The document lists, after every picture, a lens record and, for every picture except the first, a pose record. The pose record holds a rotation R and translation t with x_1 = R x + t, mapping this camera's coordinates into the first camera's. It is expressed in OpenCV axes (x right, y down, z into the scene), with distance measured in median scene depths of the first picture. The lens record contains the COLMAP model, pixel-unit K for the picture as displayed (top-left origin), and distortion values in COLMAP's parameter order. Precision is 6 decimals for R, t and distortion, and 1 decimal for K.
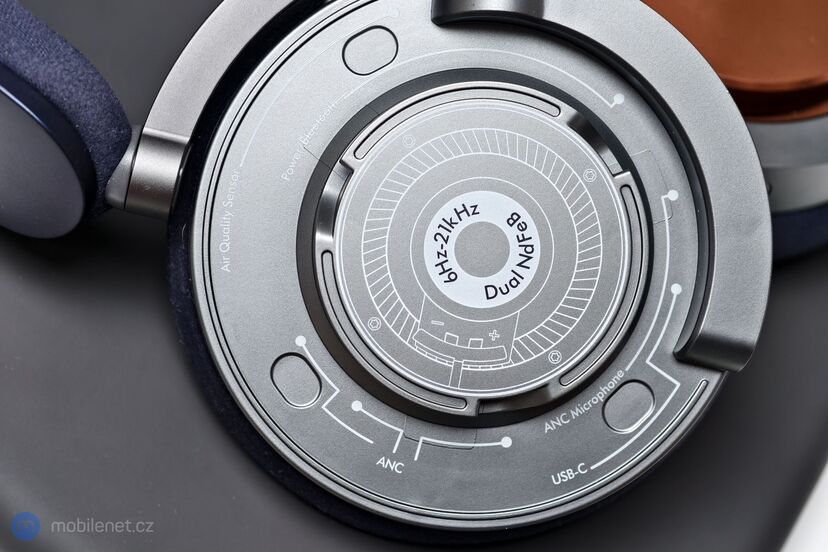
lens RADIAL K [[1845.5, 0, 389.9], [0, 1845.5, 257.9], [0, 0, 1]] dist [0.373370, 0.000000]
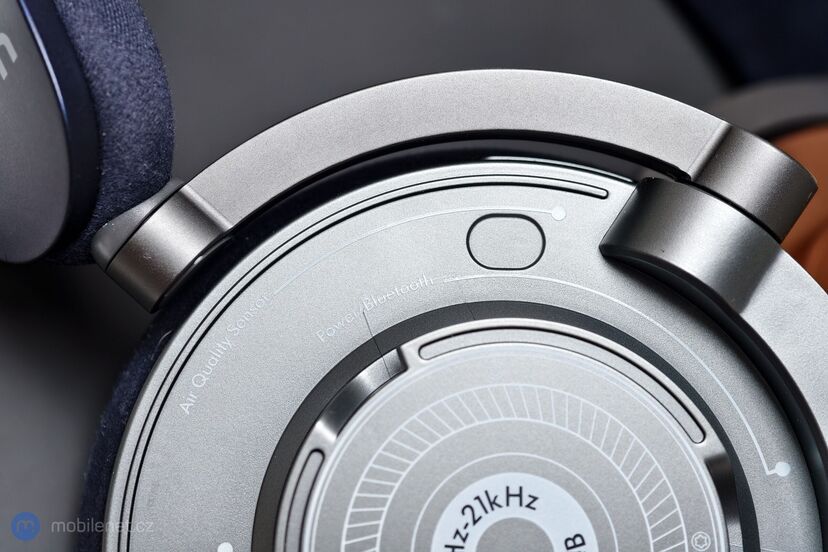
lens RADIAL K [[1845.5, 0, 405.4], [0, 1845.5, 251.2], [0, 0, 1]] dist [0.373370, 0.000000]
pose [[0.876261, 0.475617, -0.077169, 0.012936], [-0.481812, 0.863293, -0.150277, 0.021115], [-0.004854, 0.168863, 0.985628, 0.286693]]
